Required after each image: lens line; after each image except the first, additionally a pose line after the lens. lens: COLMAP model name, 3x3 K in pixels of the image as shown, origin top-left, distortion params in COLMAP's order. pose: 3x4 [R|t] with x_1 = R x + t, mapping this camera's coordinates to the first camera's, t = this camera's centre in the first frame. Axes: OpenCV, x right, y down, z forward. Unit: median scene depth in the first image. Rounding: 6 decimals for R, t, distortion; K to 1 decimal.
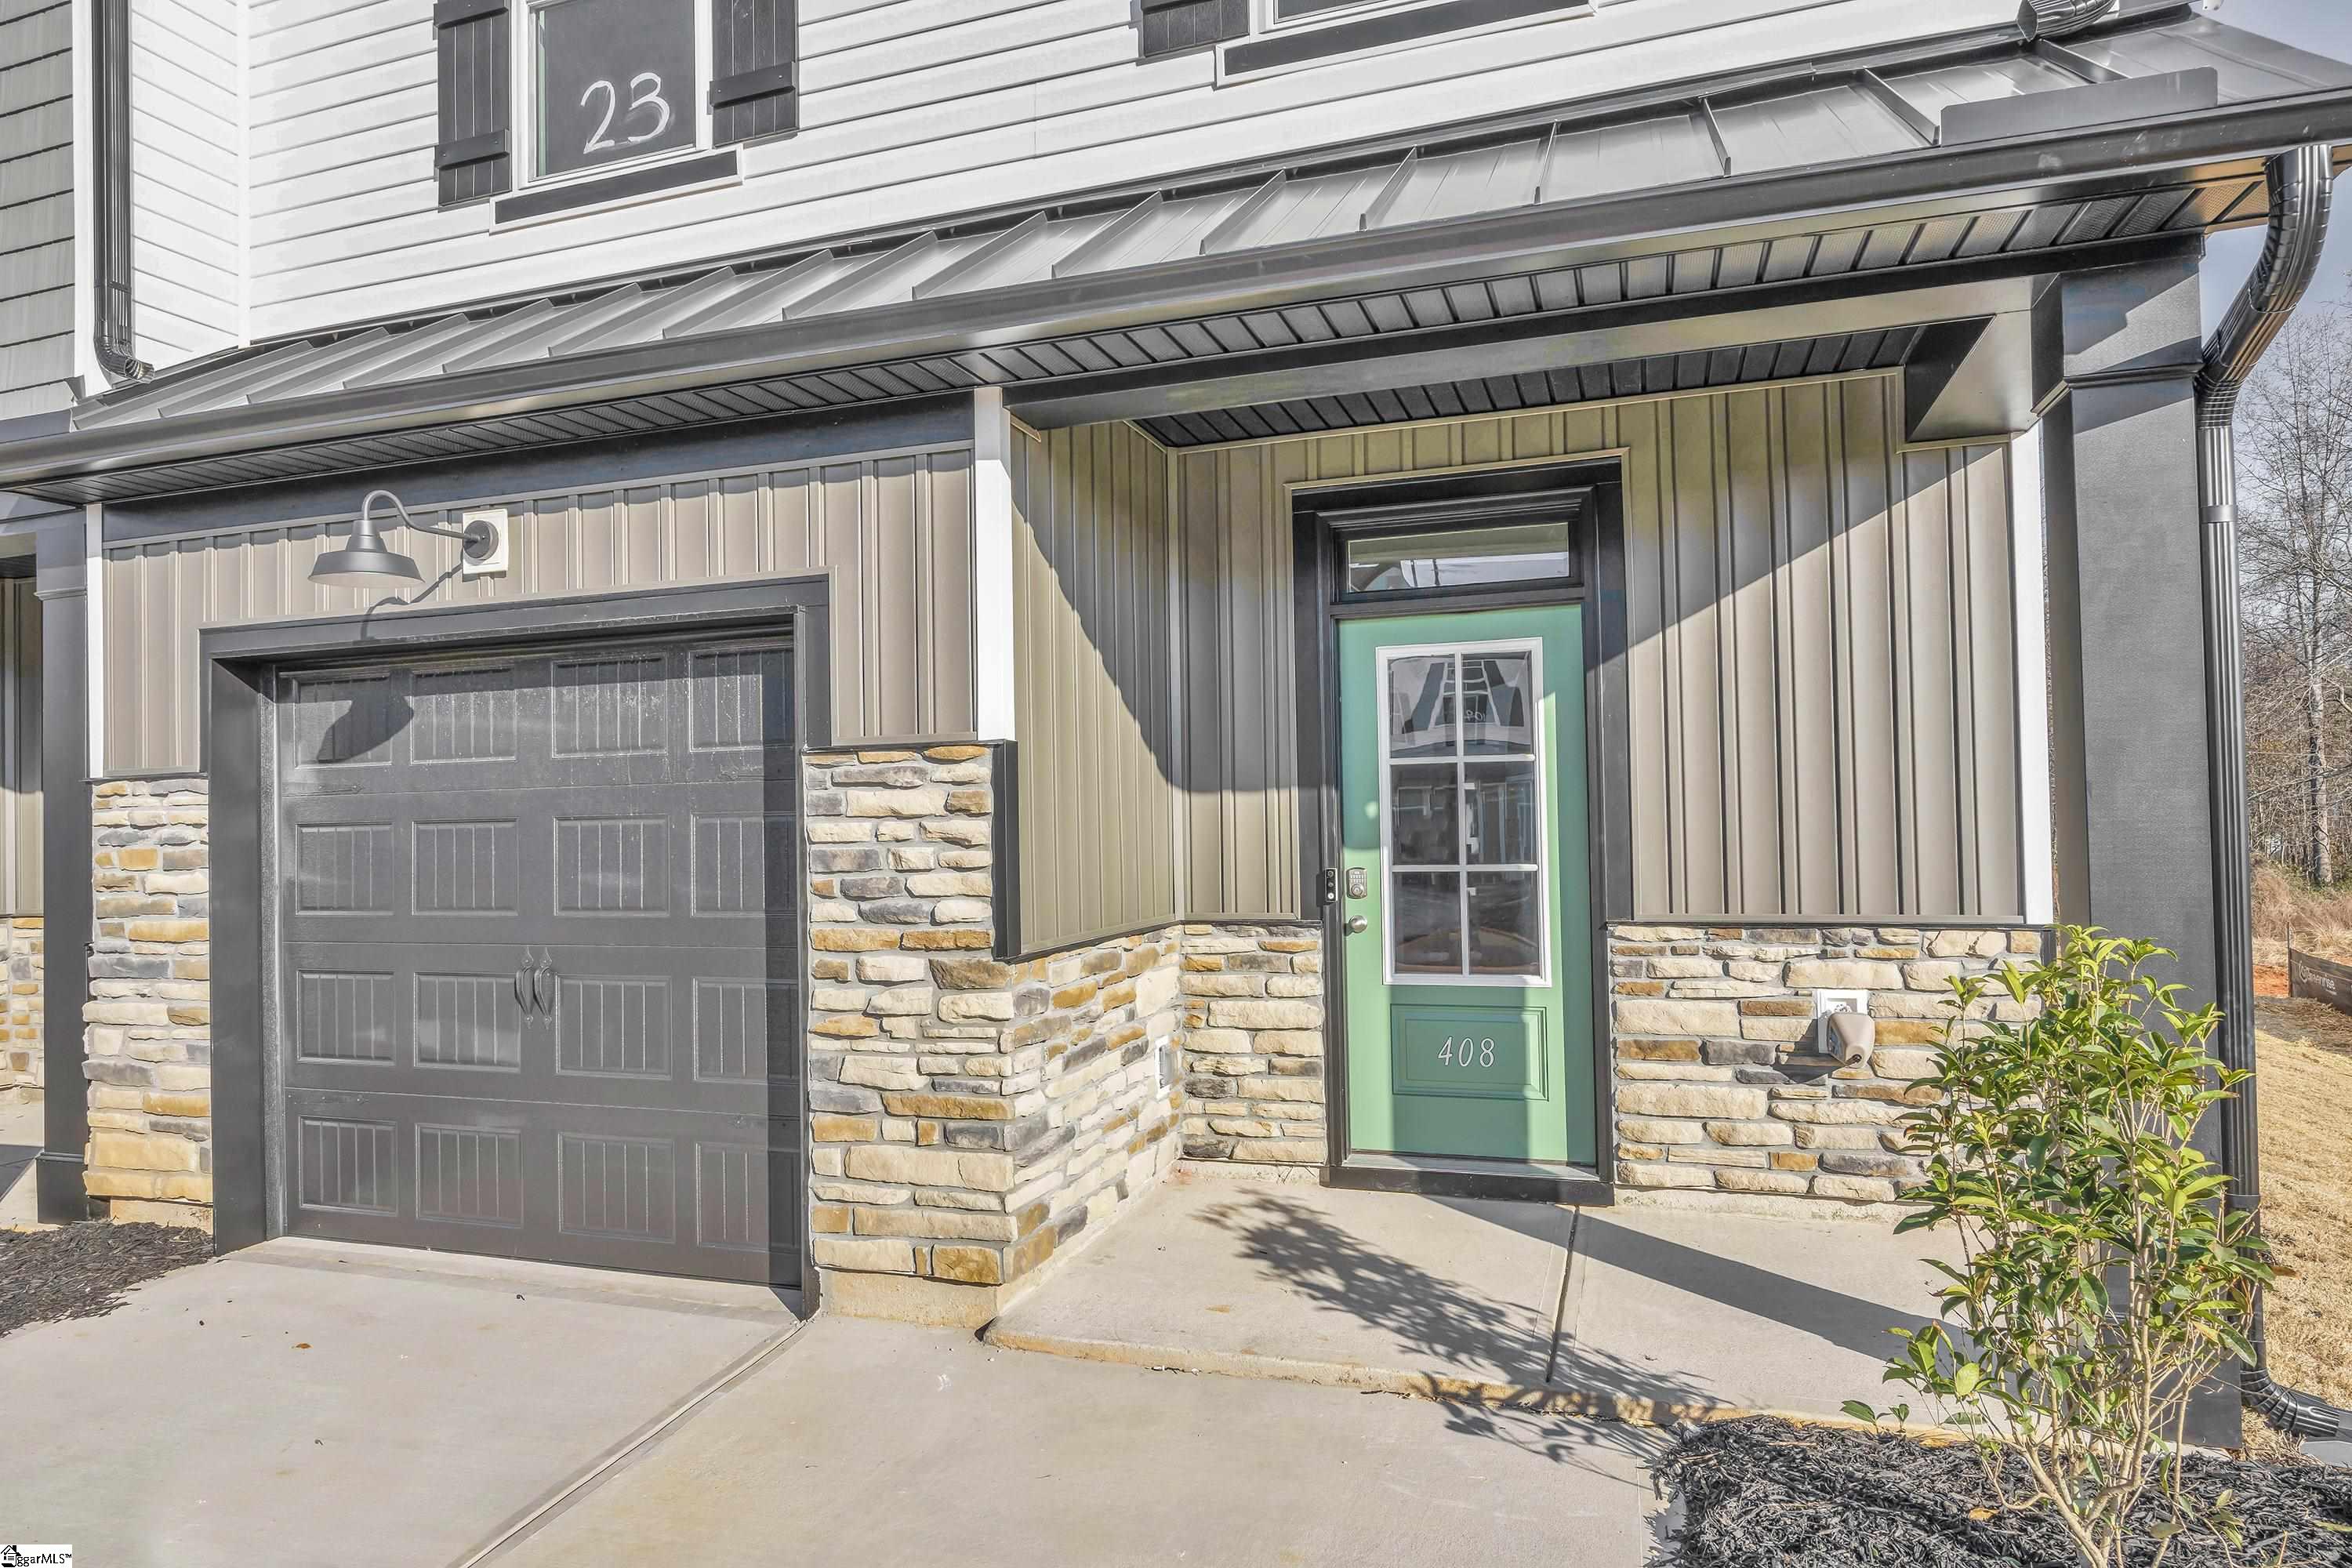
lens RADIAL K [[1436.8, 0, 1117.2], [0, 1436.8, 790.3], [0, 0, 1]] dist [0.046082, 0.000266]
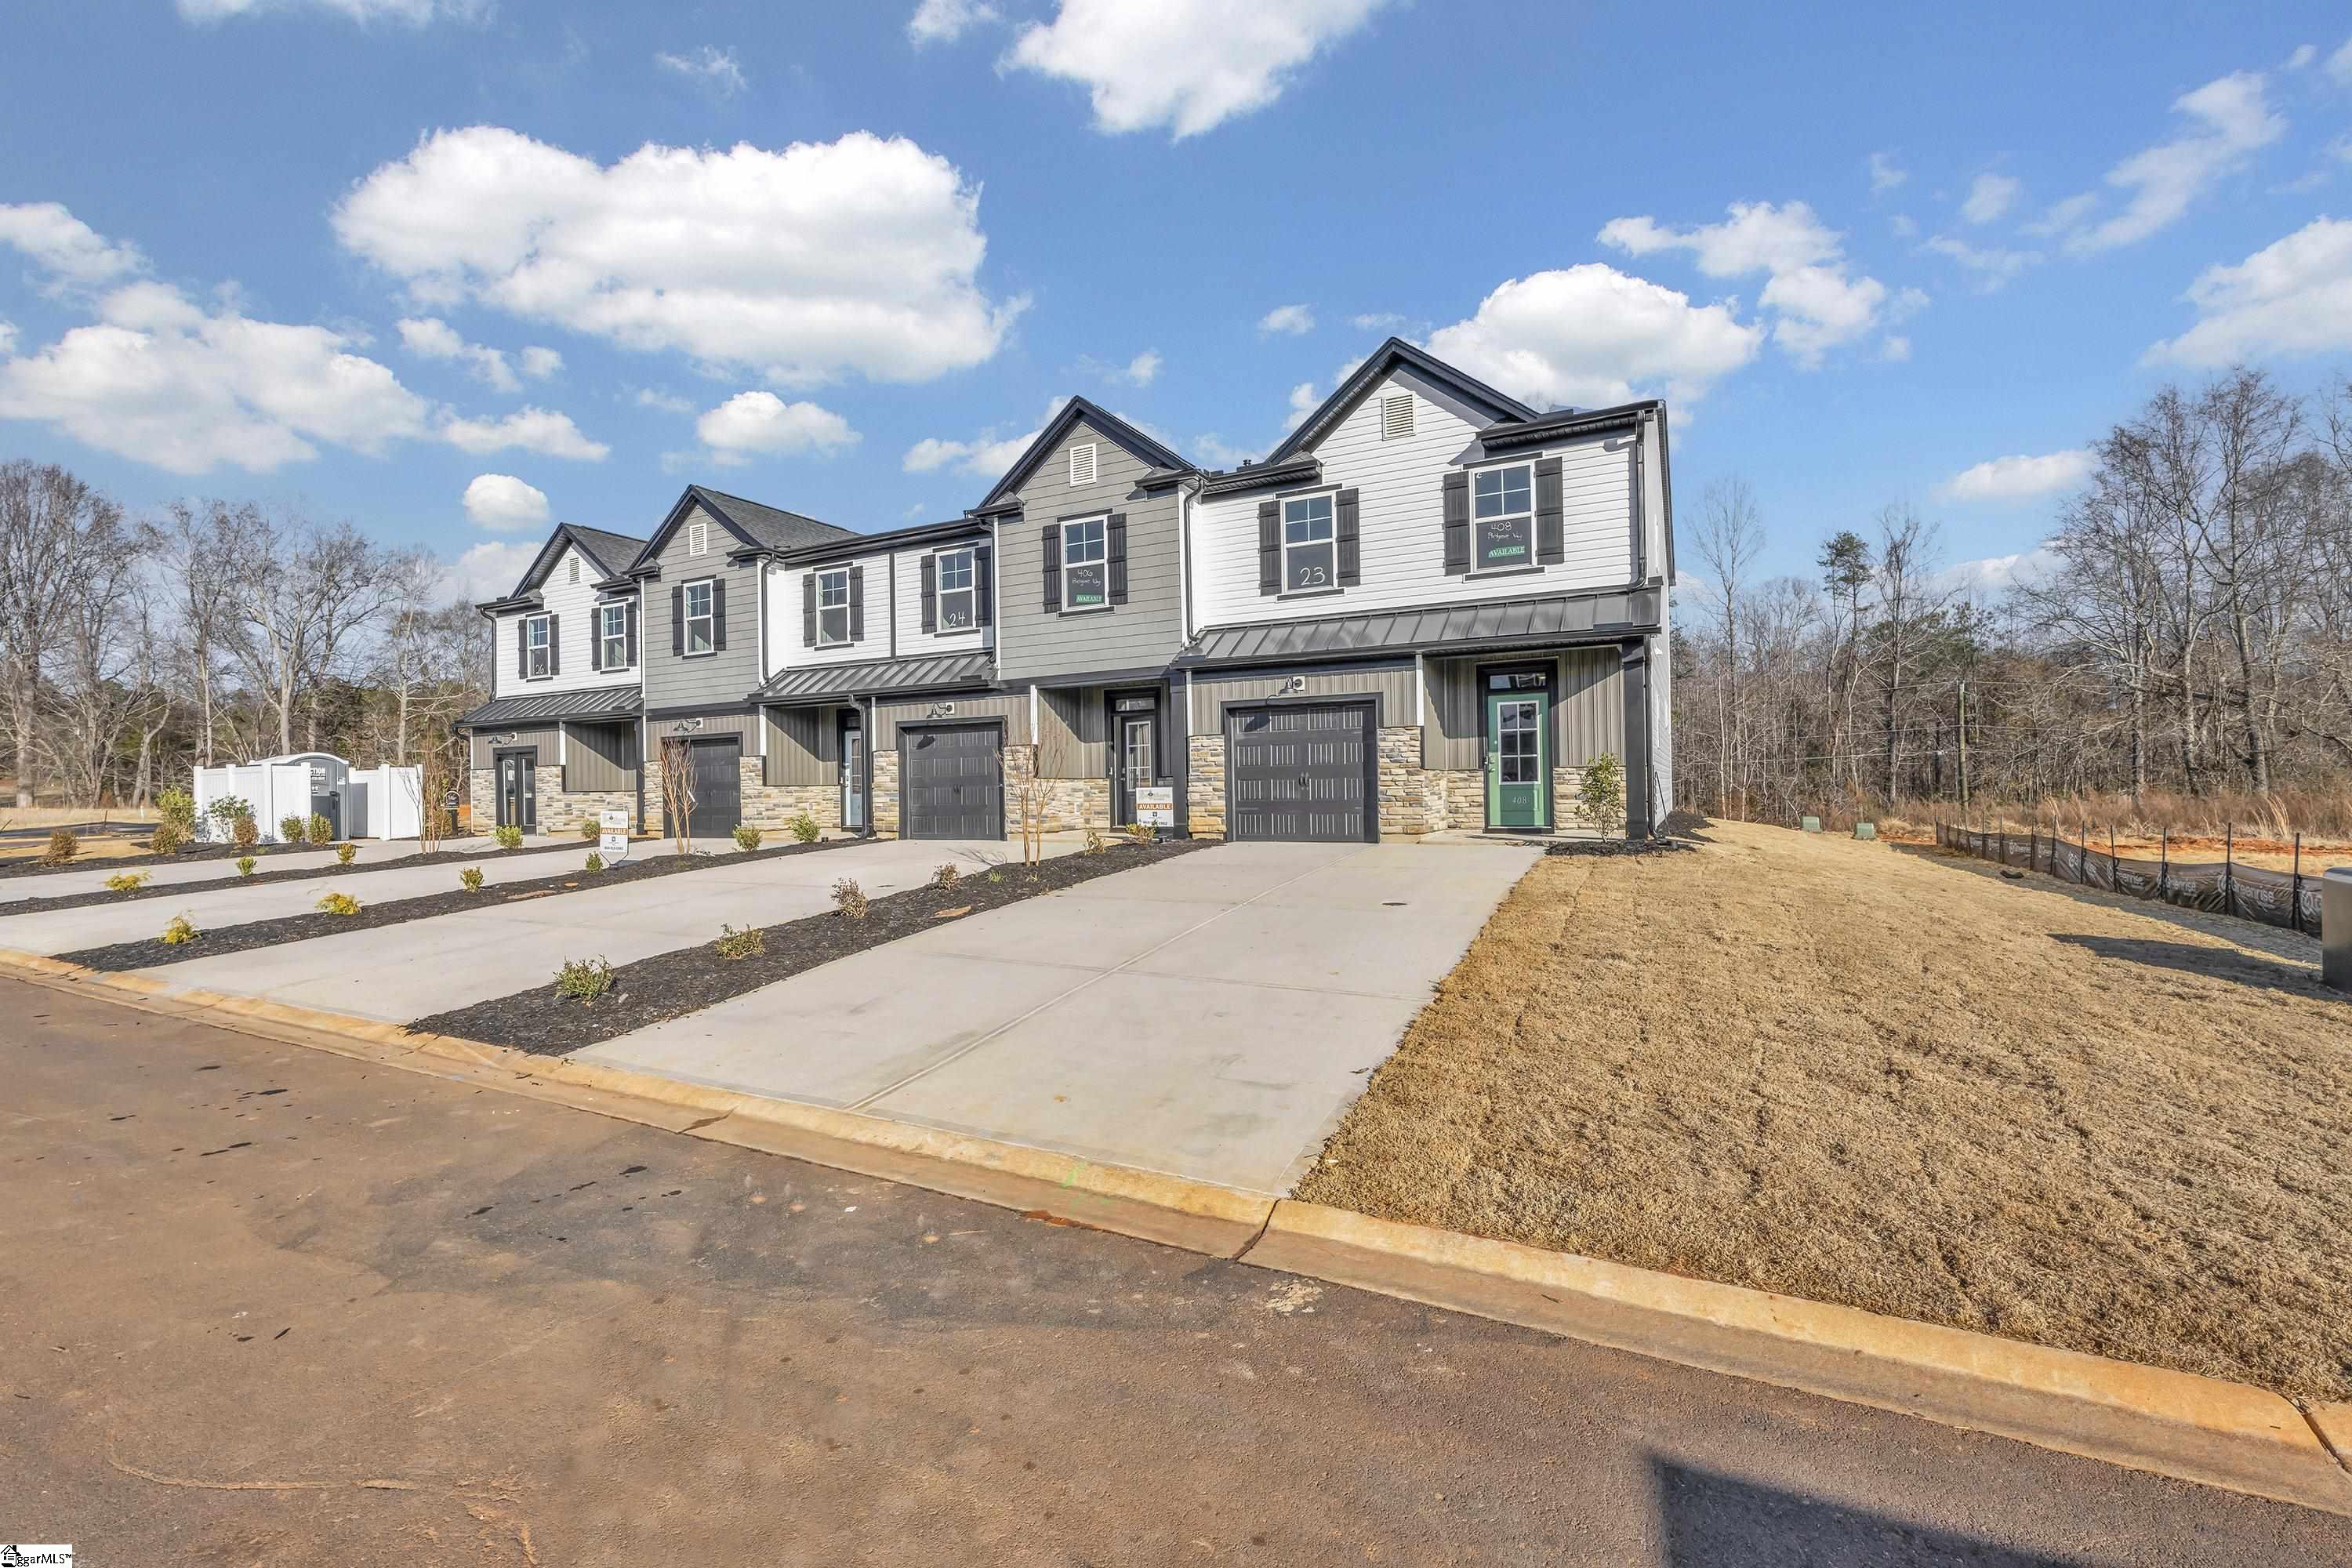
lens RADIAL K [[1042.4, 0, 1156.9], [0, 1042.4, 788.1], [0, 0, 1]] dist [-0.004542, -0.000787]
pose [[0.991985, 0.001496, -0.126350, -0.425757], [0.002247, 0.999563, 0.029478, 0.058282], [0.126339, -0.029526, 0.991548, -2.163590]]
